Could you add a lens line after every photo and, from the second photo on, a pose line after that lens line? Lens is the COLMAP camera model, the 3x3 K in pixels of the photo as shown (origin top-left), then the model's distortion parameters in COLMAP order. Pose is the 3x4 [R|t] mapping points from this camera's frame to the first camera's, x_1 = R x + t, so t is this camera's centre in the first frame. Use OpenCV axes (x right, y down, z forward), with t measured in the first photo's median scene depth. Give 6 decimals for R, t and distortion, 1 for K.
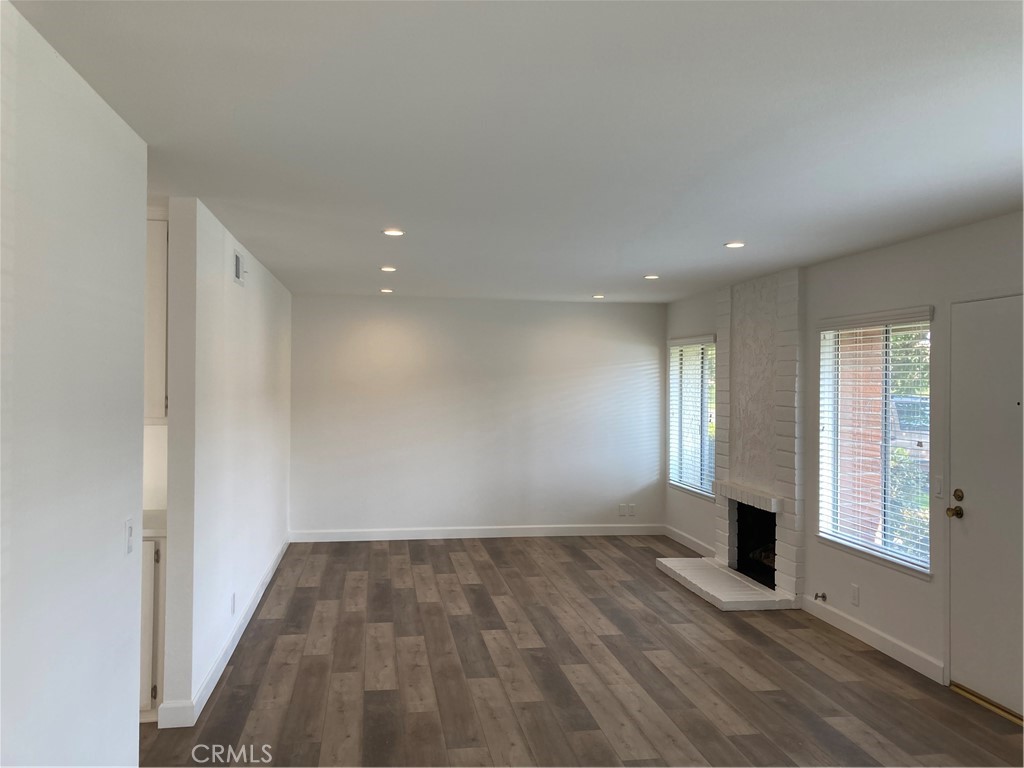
lens RADIAL K [[829.4, 0, 512.0], [0, 829.4, 384.0], [0, 0, 1]] dist [0.003984, -0.005995]
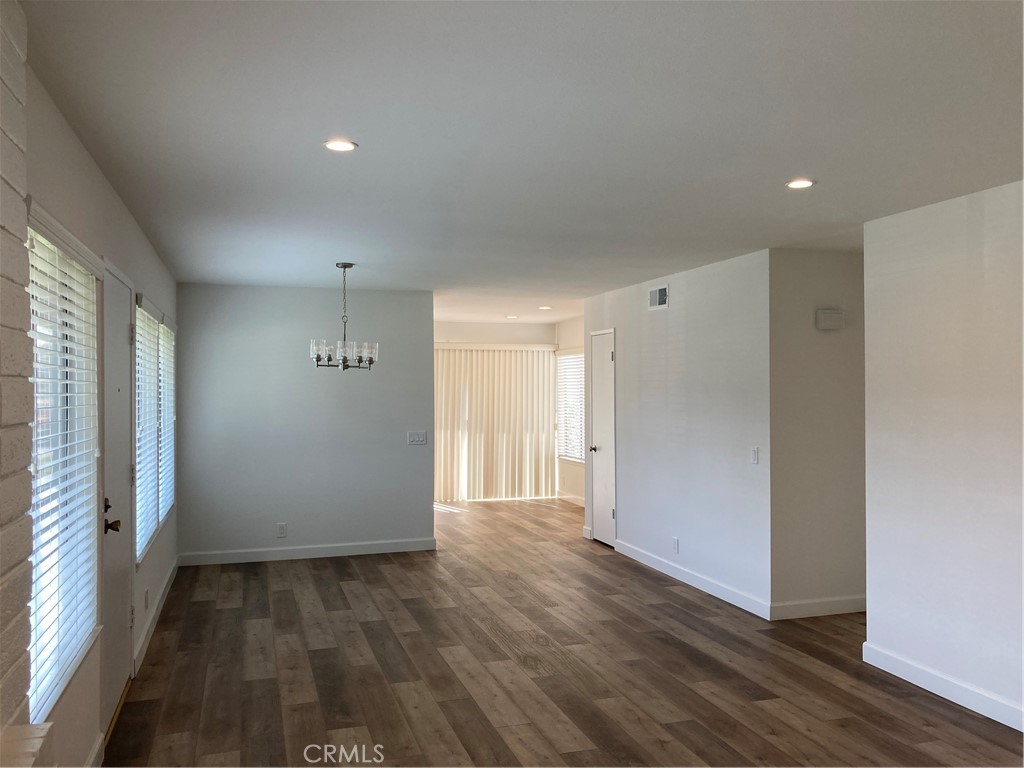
lens RADIAL K [[829.4, 0, 512.0], [0, 829.4, 384.0], [0, 0, 1]] dist [0.003984, -0.005995]
pose [[-0.989928, -0.006922, -0.141406, 0.215417], [-0.006239, 0.999967, -0.005268, 0.013635], [0.141437, -0.004332, -0.989938, 1.545716]]
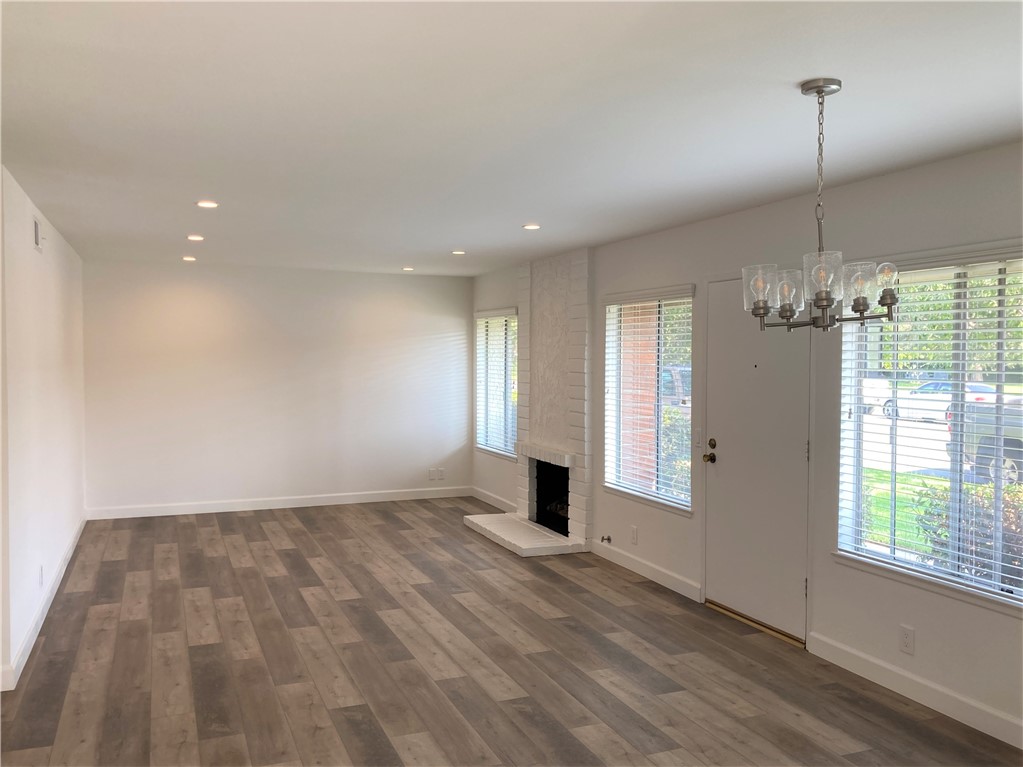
lens RADIAL K [[849.0, 0, 511.5], [0, 849.0, 383.5], [0, 0, 1]] dist [0.008986, -0.001067]
pose [[0.974127, -0.011416, 0.225713, -0.015792], [0.004122, 0.999455, 0.032761, 0.004484], [-0.225964, -0.030983, 0.973643, -0.101699]]
